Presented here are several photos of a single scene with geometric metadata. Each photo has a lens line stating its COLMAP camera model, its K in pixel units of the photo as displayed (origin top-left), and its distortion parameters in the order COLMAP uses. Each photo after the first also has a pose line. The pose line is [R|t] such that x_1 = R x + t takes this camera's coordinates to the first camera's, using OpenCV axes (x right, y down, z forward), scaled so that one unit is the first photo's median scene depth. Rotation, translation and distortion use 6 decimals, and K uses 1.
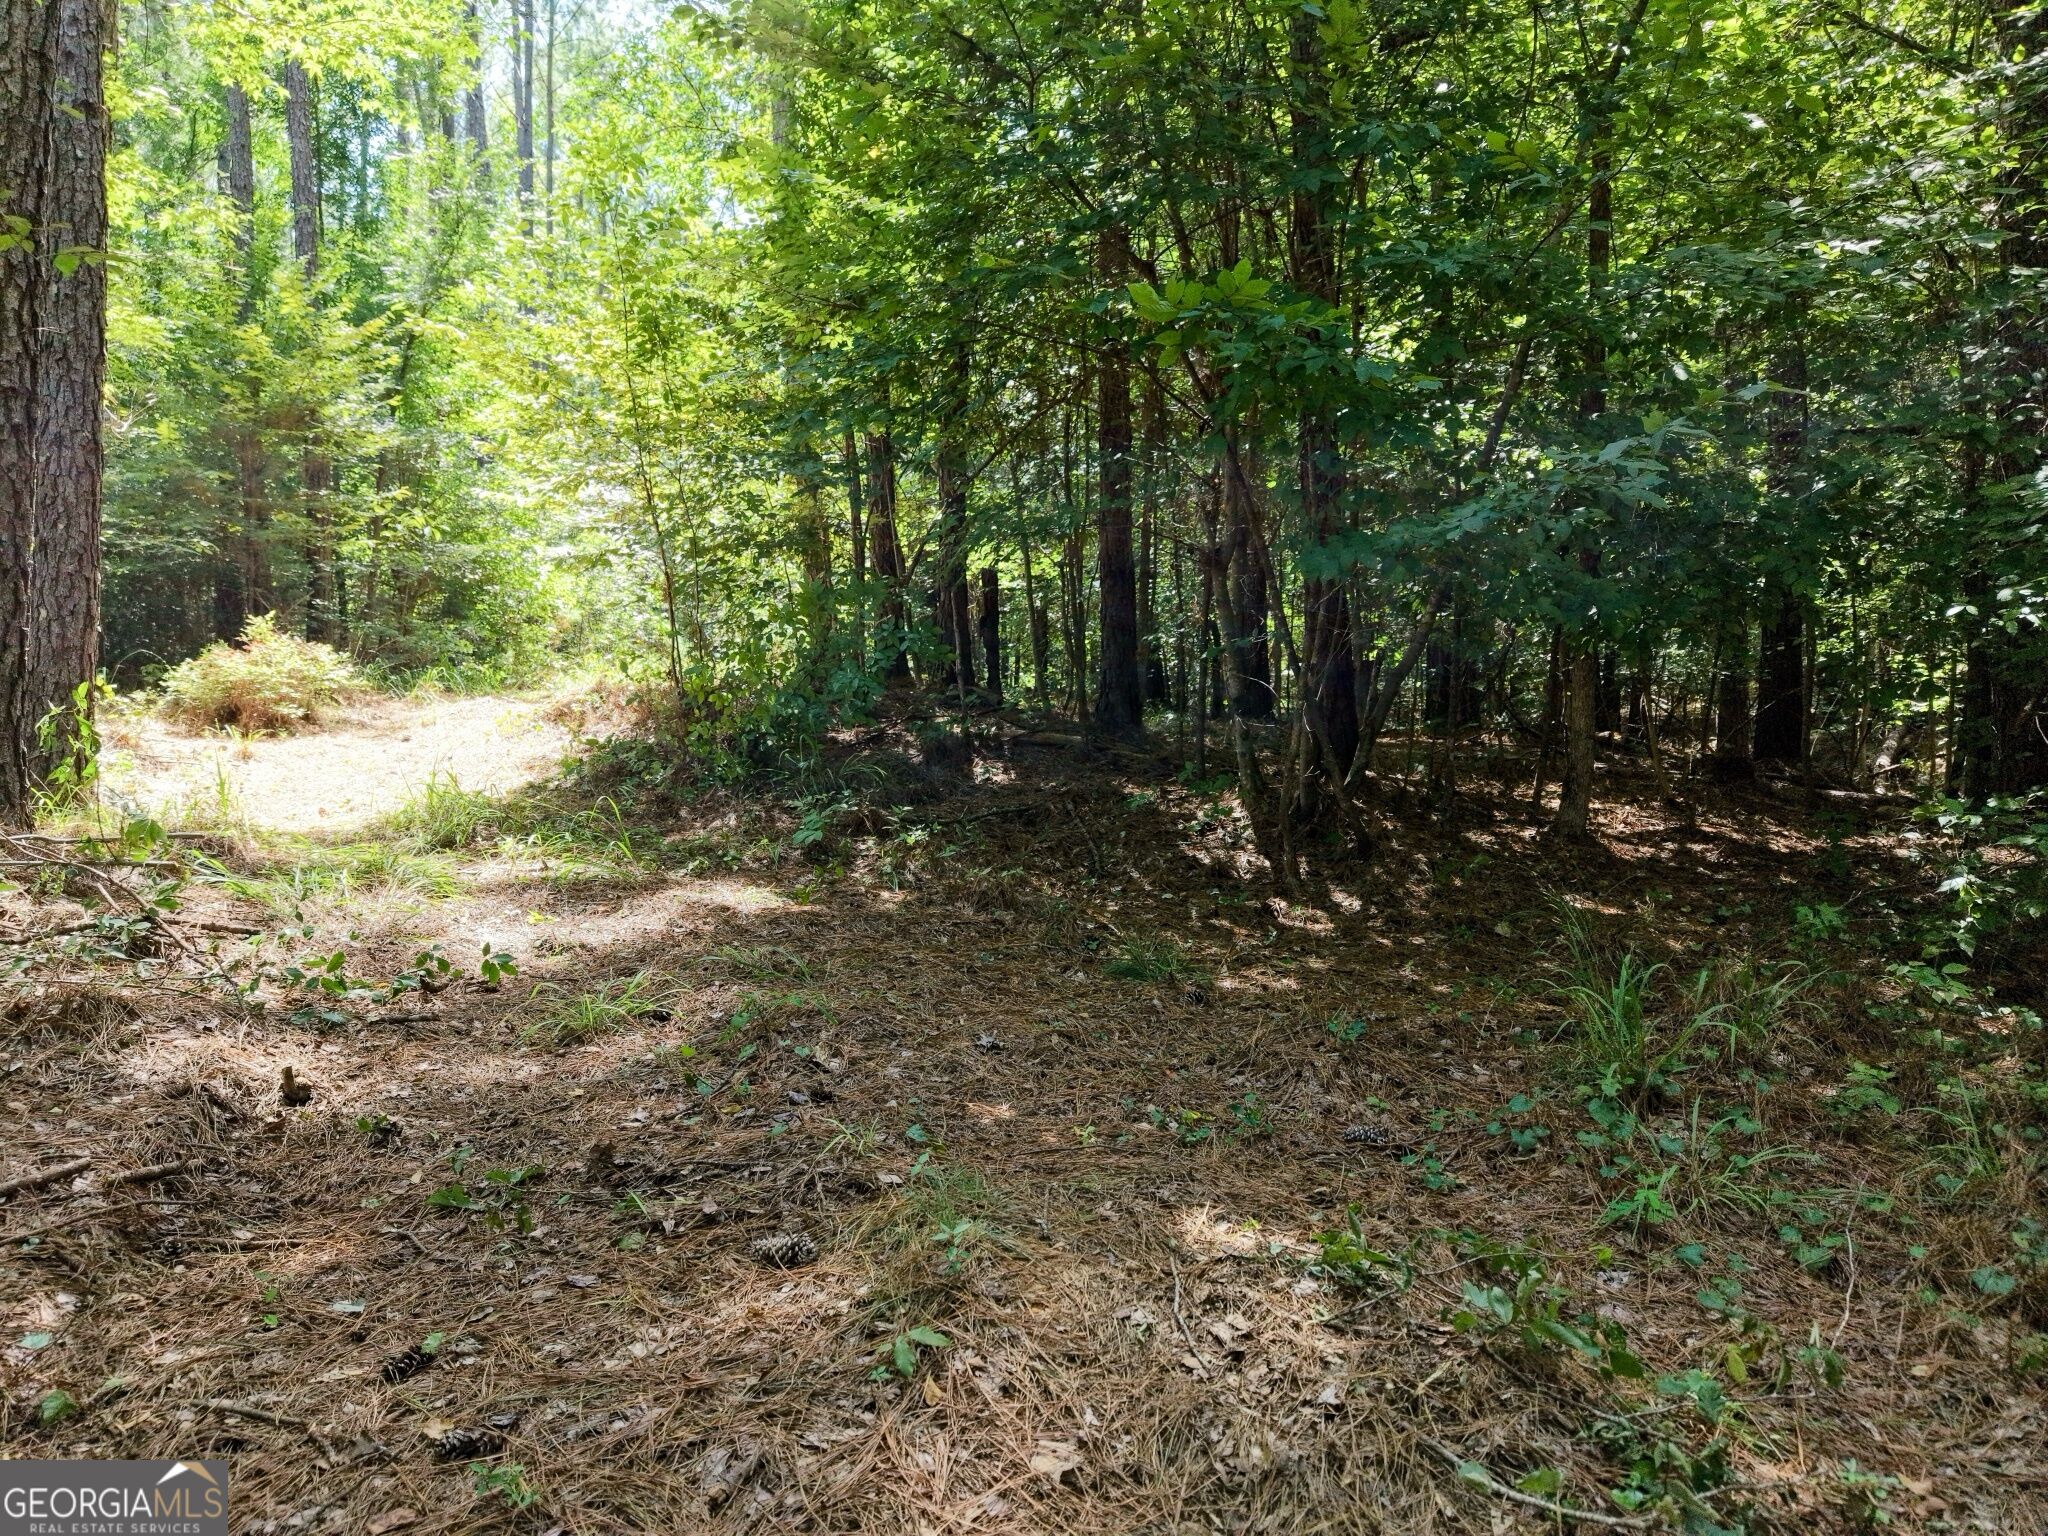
lens RADIAL K [[1433.3, 0, 1024.0], [0, 1433.3, 767.4], [0, 0, 1]] dist [0.003296, 0.000166]
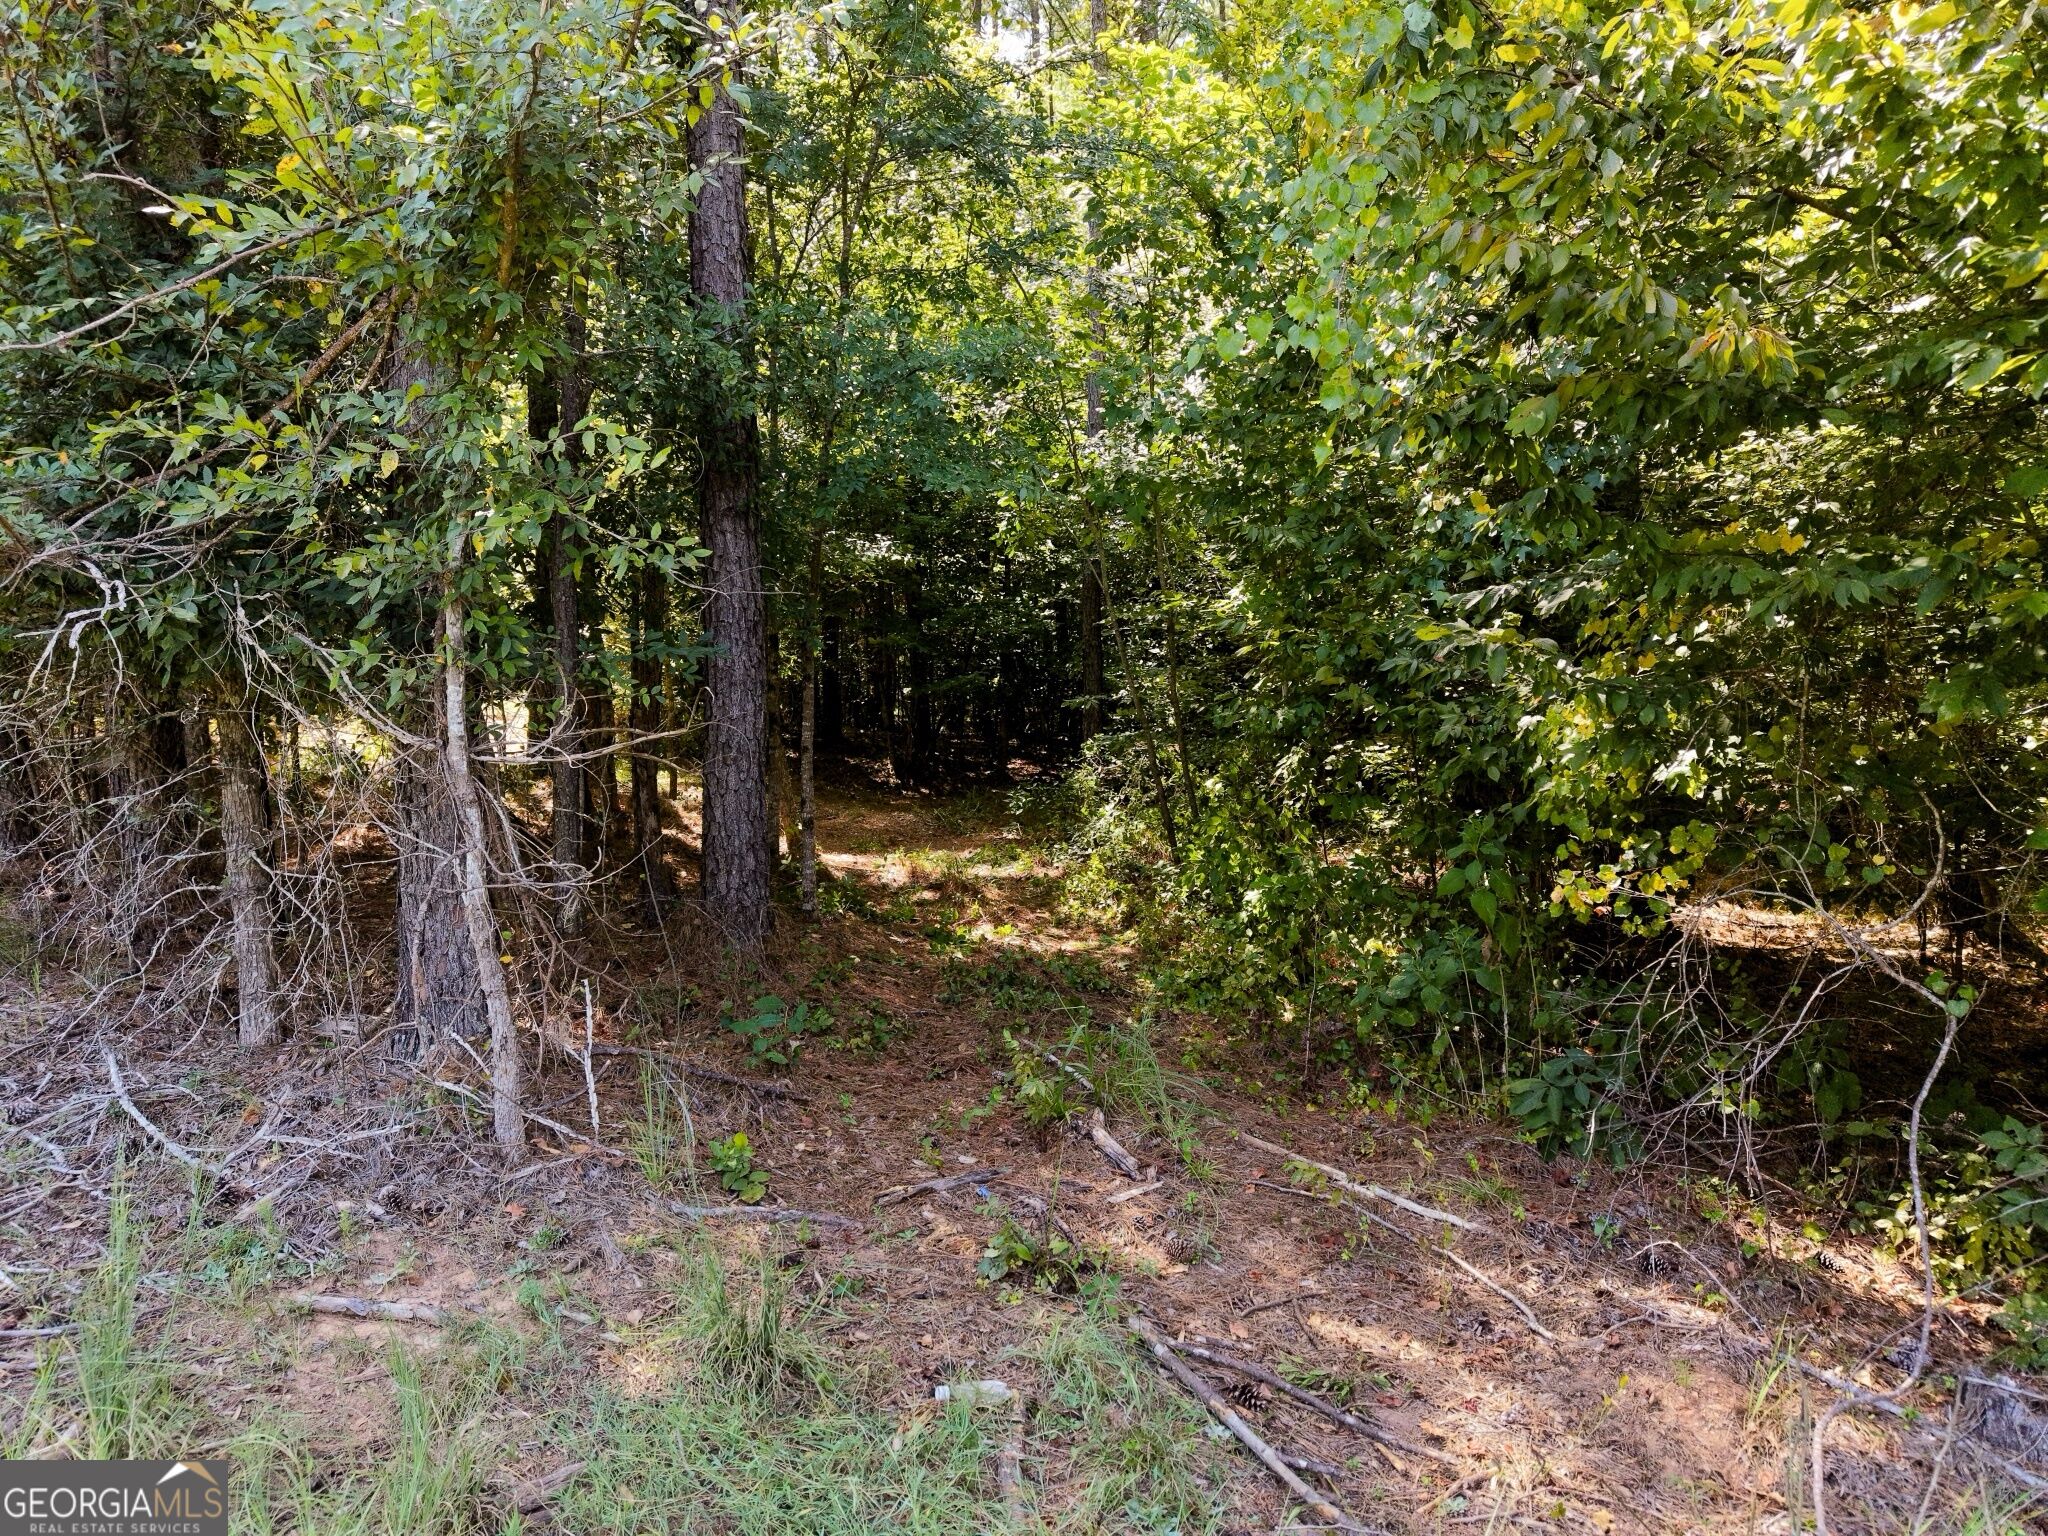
lens RADIAL K [[1433.3, 0, 1024.1], [0, 1433.3, 768.0], [0, 0, 1]] dist [0.003296, 0.000166]
pose [[0.964822, 0.000513, 0.262902, -0.359045], [-0.000514, 1.000000, -0.000062, 0.038681], [-0.262902, -0.000075, 0.964822, -1.912227]]
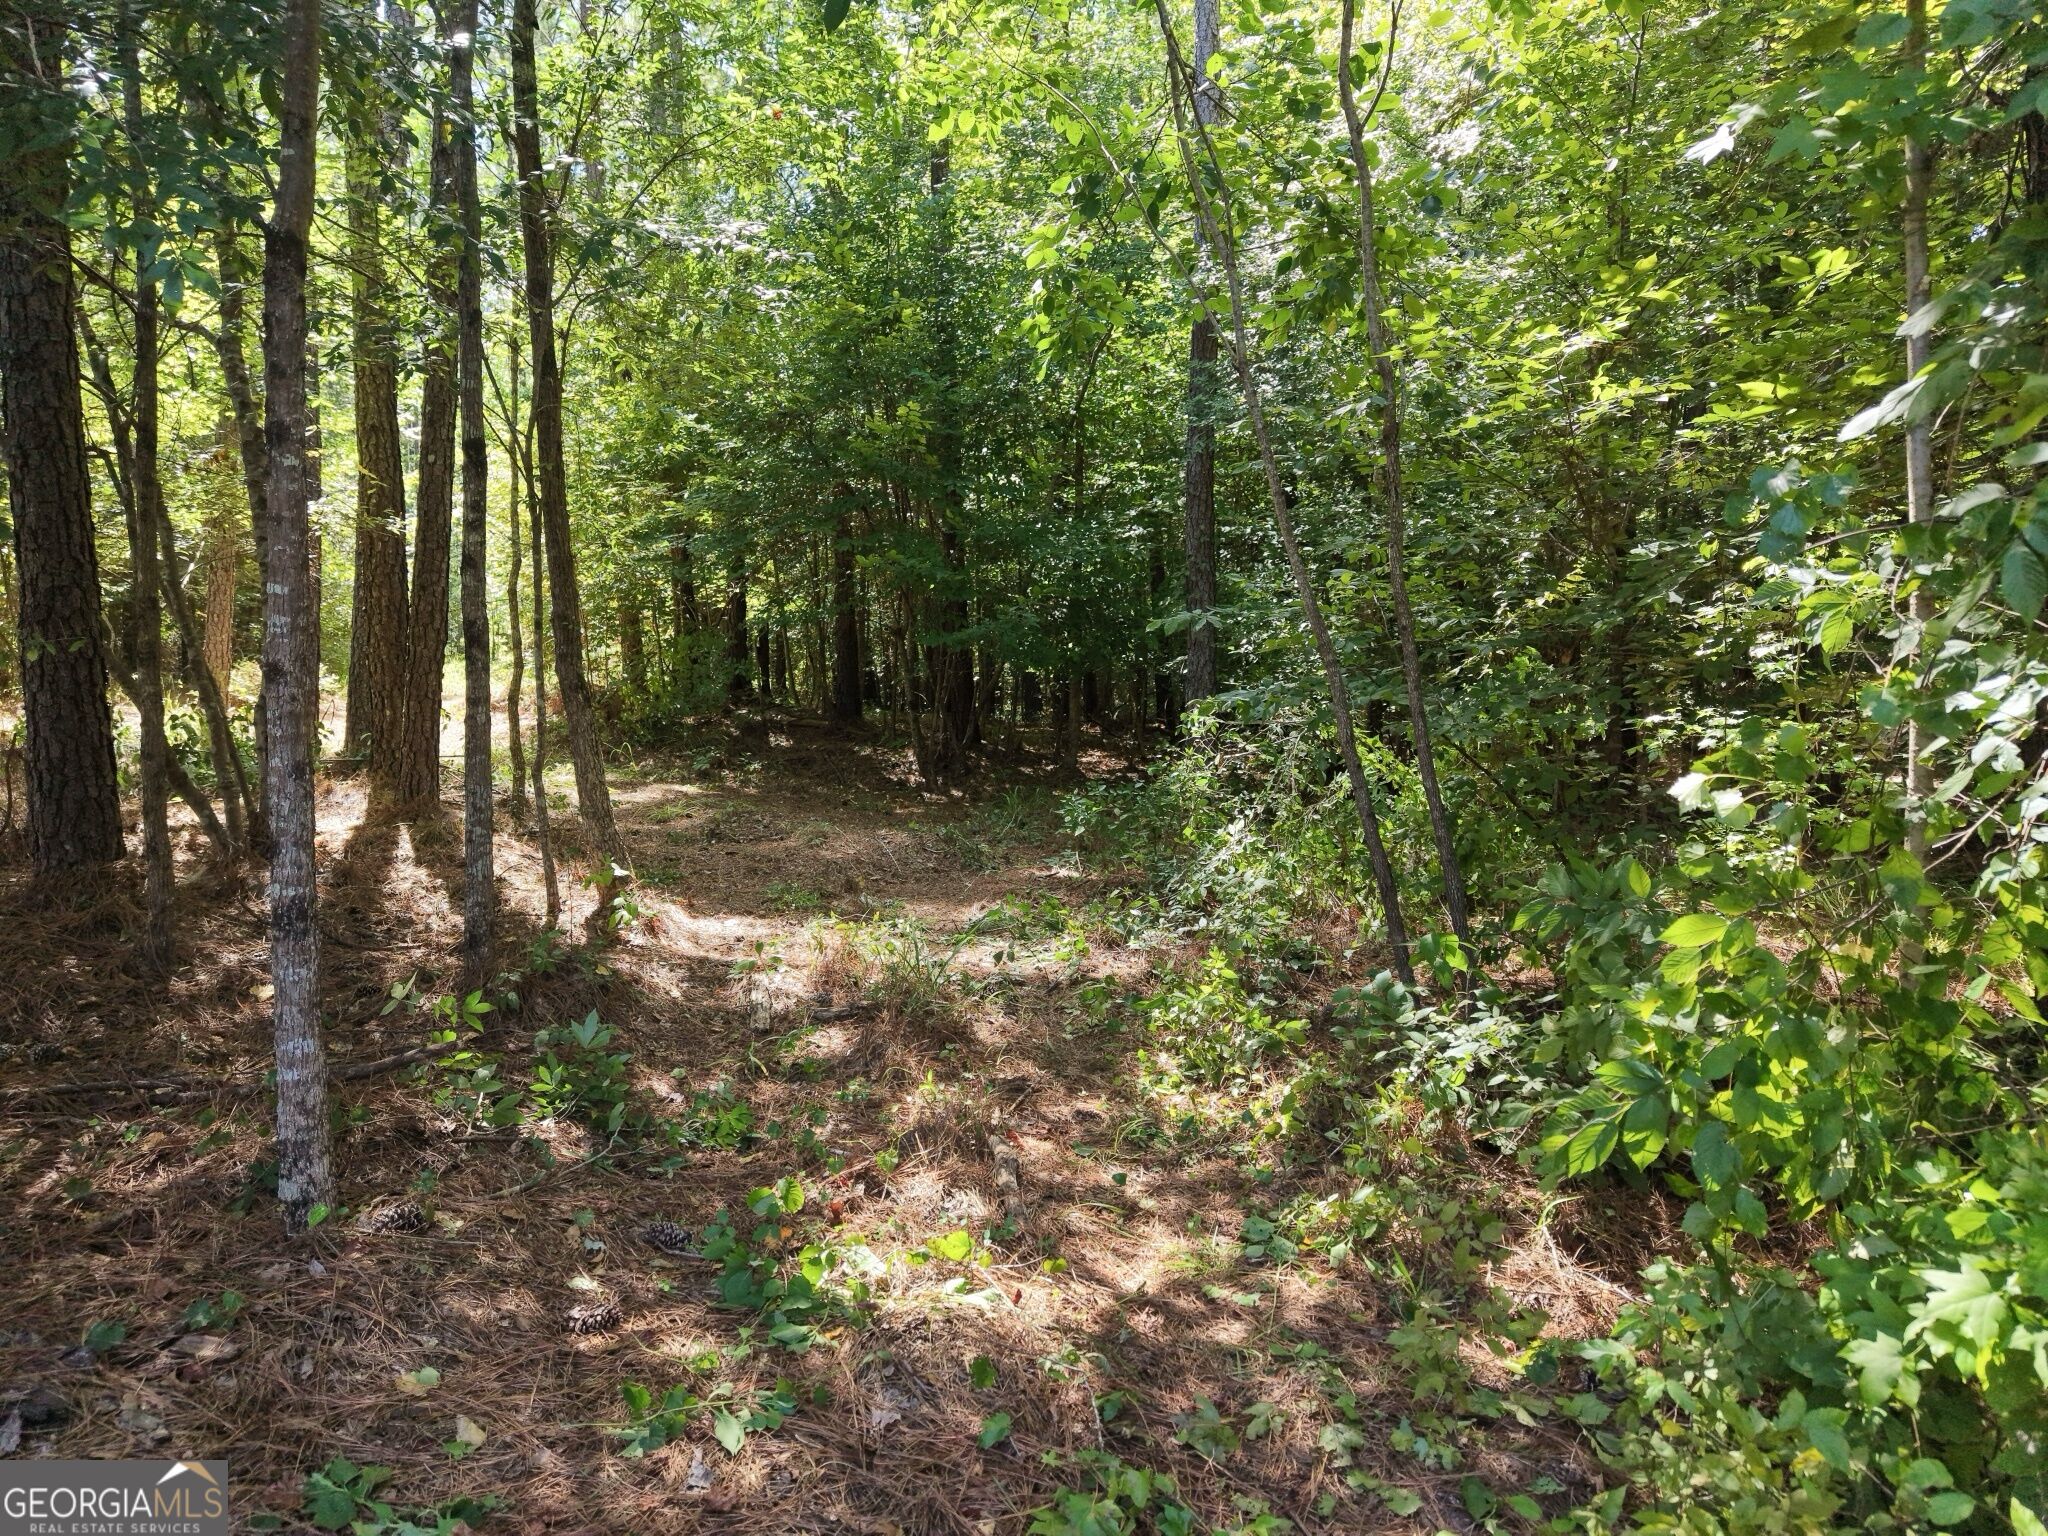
lens RADIAL K [[1433.3, 0, 1024.5], [0, 1433.3, 764.9], [0, 0, 1]] dist [0.003296, 0.000166]
pose [[0.980386, 0.001063, 0.197086, -0.098580], [-0.000913, 0.999999, -0.000853, 0.045971], [-0.197087, 0.000657, 0.980386, -1.076265]]
